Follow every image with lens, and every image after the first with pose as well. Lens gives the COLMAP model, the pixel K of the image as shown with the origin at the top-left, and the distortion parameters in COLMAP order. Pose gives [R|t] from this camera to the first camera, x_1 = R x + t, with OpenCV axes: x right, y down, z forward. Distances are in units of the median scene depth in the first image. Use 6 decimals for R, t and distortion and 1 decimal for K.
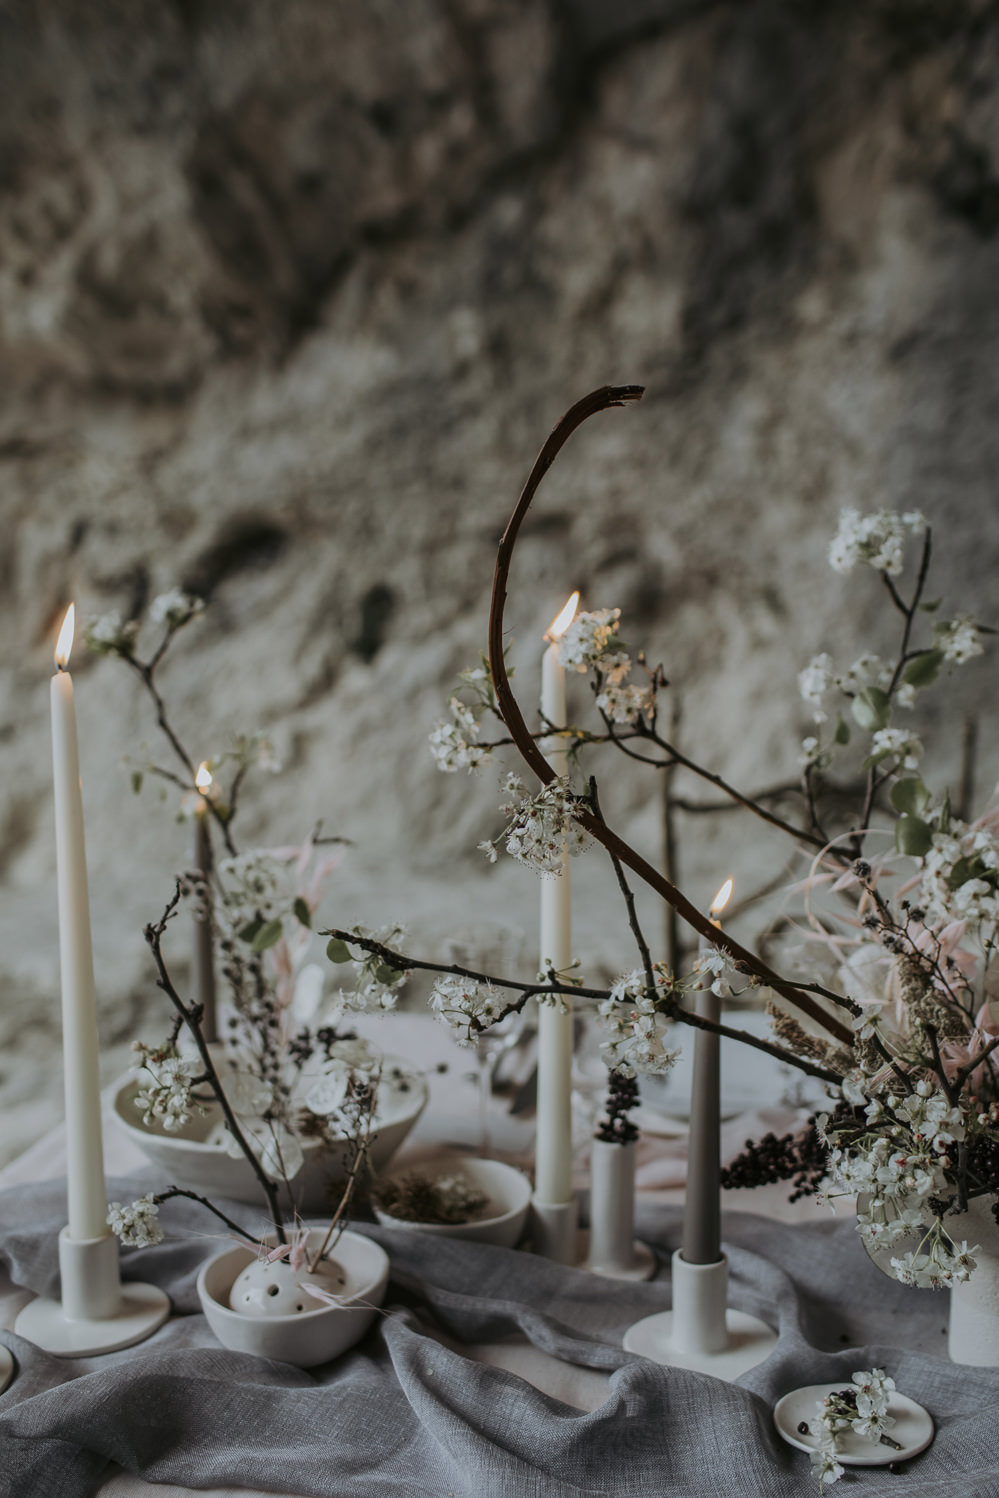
lens RADIAL K [[1652.6, 0, 531.4], [0, 1652.6, 752.0], [0, 0, 1]] dist [-0.055009, 0.007037]
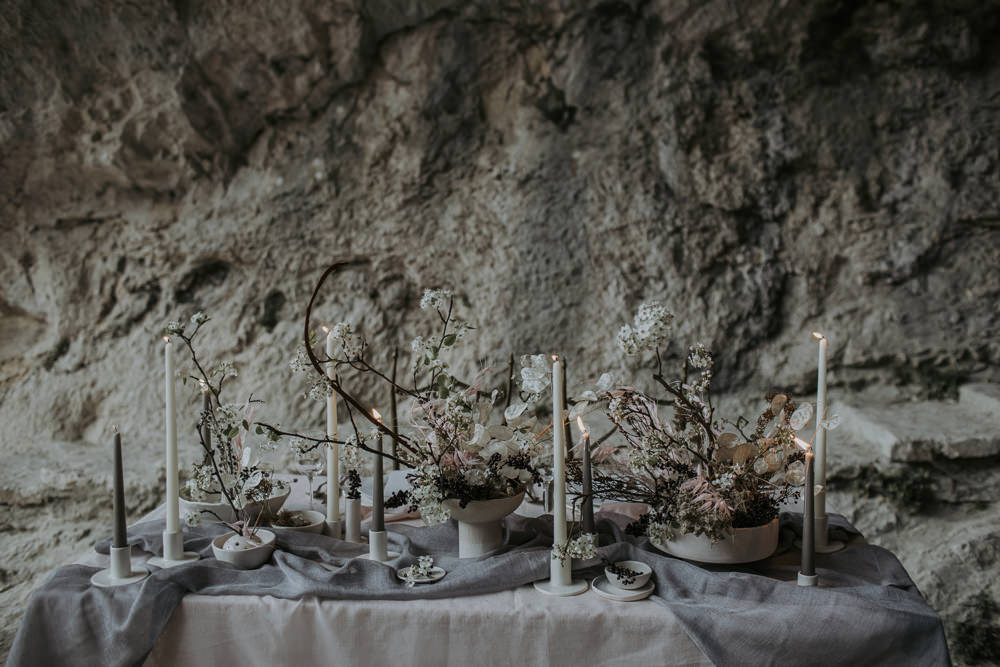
lens RADIAL K [[964.4, 0, 503.2], [0, 964.4, 321.4], [0, 0, 1]] dist [-0.097121, 0.103846]
pose [[0.990235, -0.002755, 0.139379, 0.022154], [0.010474, 0.998449, -0.054680, 0.004029], [-0.139012, 0.055606, 0.988728, -0.216364]]
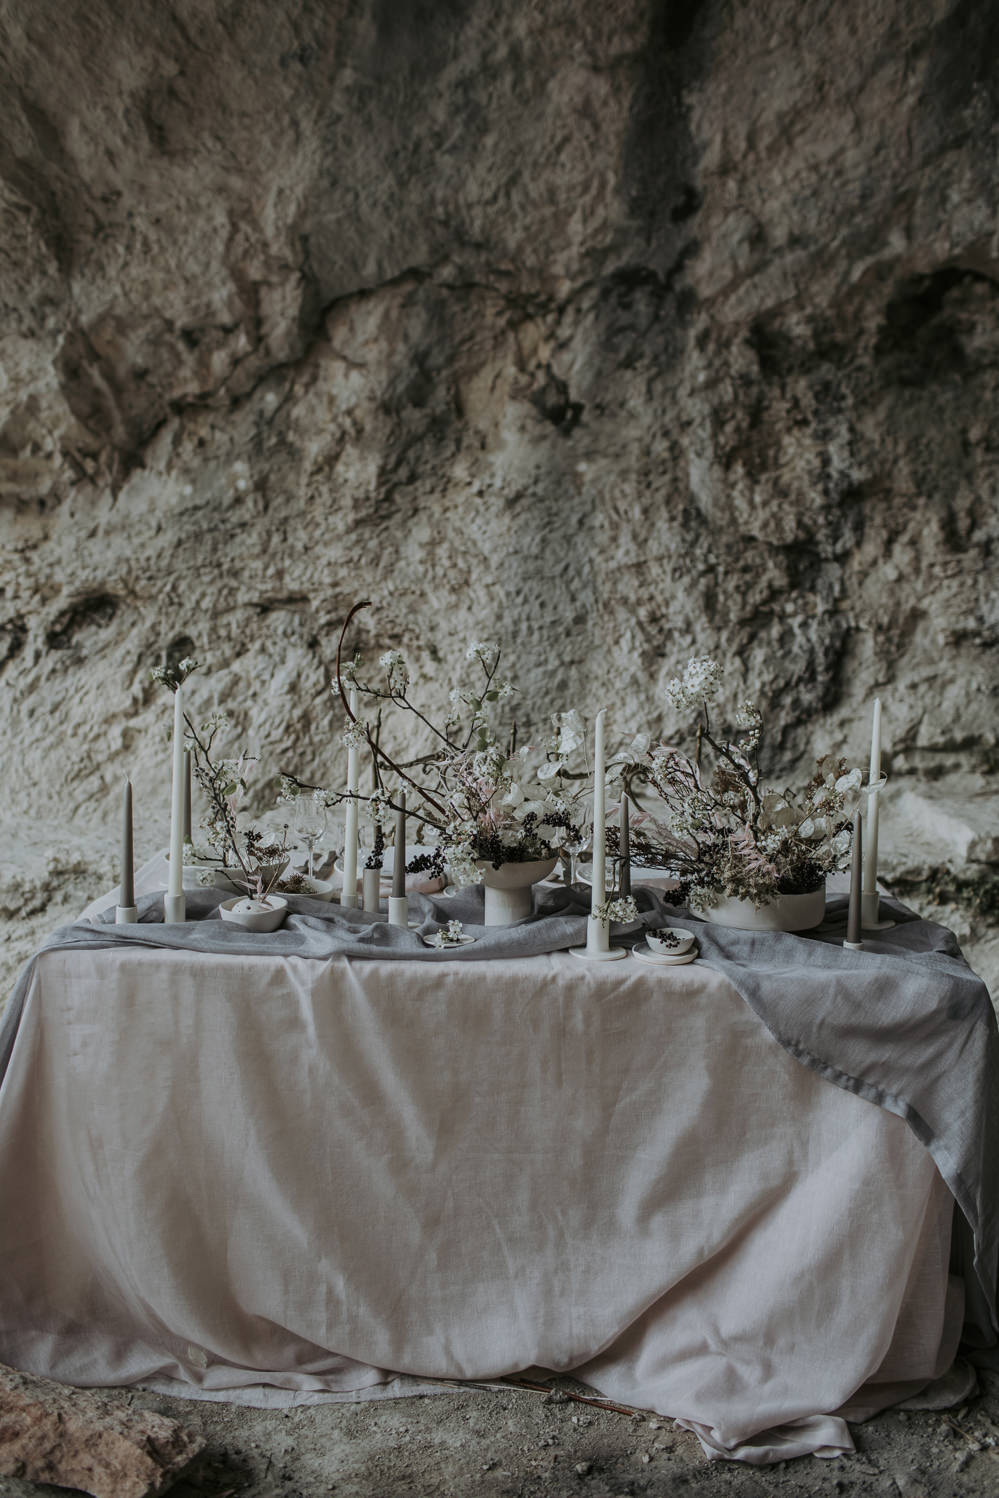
lens RADIAL K [[1444.7, 0, 499.1], [0, 1444.7, 732.5], [0, 0, 1]] dist [-0.097121, 0.103846]
pose [[0.982648, 0.013369, 0.184996, -0.049506], [-0.008843, 0.999642, -0.025268, 0.021371], [-0.185268, 0.023193, 0.982414, -0.388355]]
